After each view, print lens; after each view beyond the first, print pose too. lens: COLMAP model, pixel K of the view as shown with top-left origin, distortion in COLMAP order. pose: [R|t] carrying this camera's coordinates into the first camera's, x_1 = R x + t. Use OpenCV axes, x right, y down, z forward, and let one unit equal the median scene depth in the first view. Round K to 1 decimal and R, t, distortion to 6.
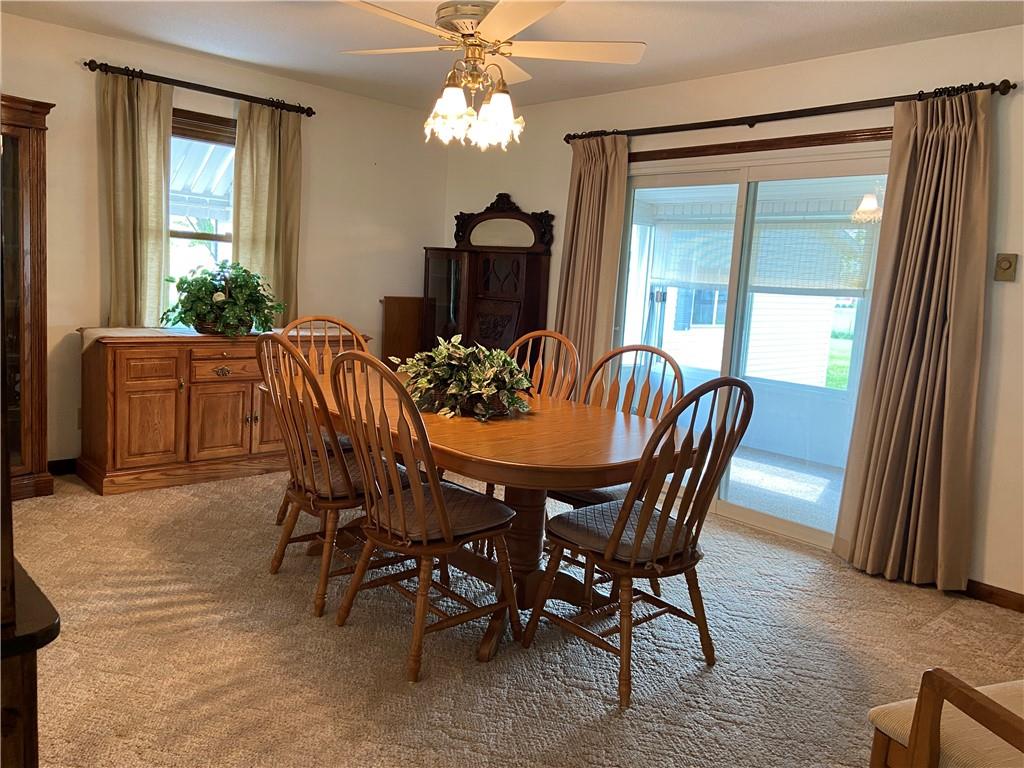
lens RADIAL K [[783.3, 0, 518.5], [0, 783.3, 384.1], [0, 0, 1]] dist [0.055108, -0.046143]
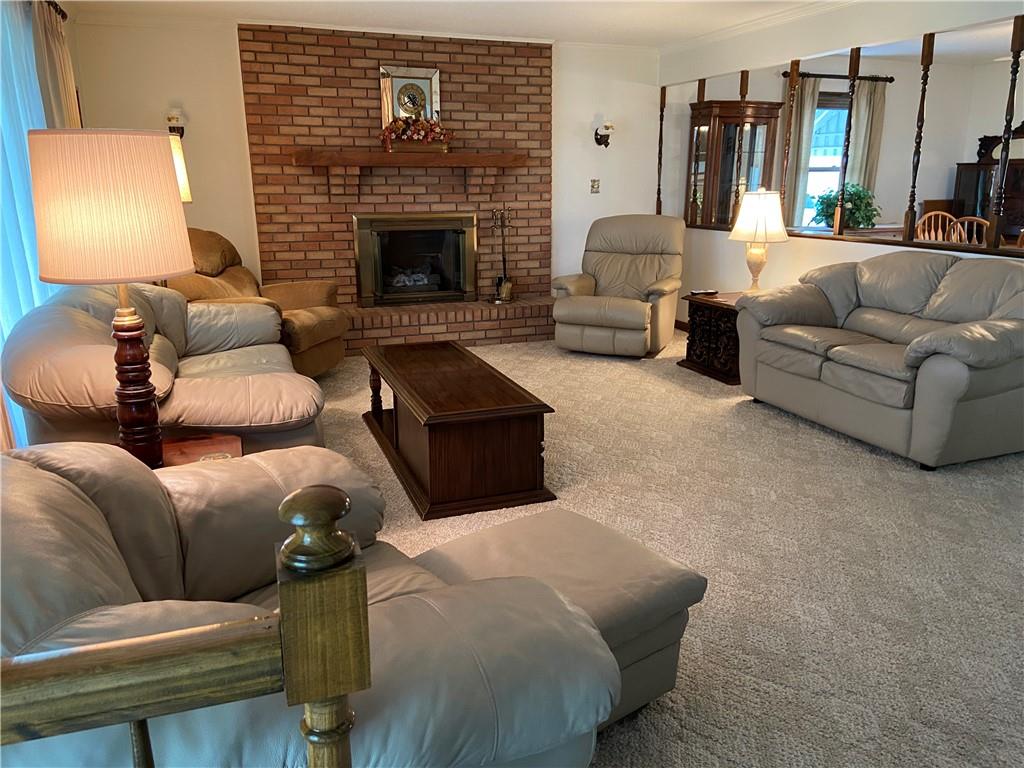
lens RADIAL K [[768.4, 0, 522.1], [0, 768.4, 365.1], [0, 0, 1]] dist [0.102670, -0.108546]
pose [[0.925539, 0.021359, -0.378050, -0.349398], [0.008800, 0.996925, 0.077870, 0.081263], [0.378550, -0.075398, 0.922505, -0.726530]]
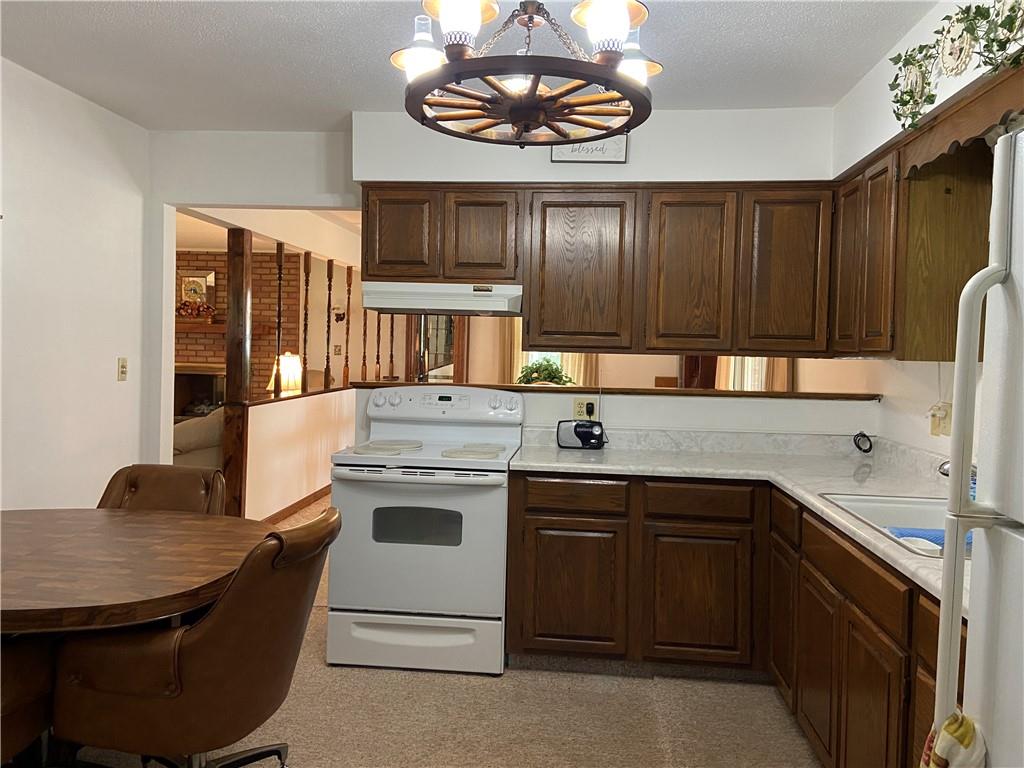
lens RADIAL K [[768.4, 0, 510.7], [0, 768.4, 373.4], [0, 0, 1]] dist [0.102670, -0.108546]
pose [[0.668590, -0.019143, -0.743384, 0.906823], [-0.093977, 0.989479, -0.110001, 0.090397], [0.737669, 0.143406, 0.659757, -0.279331]]
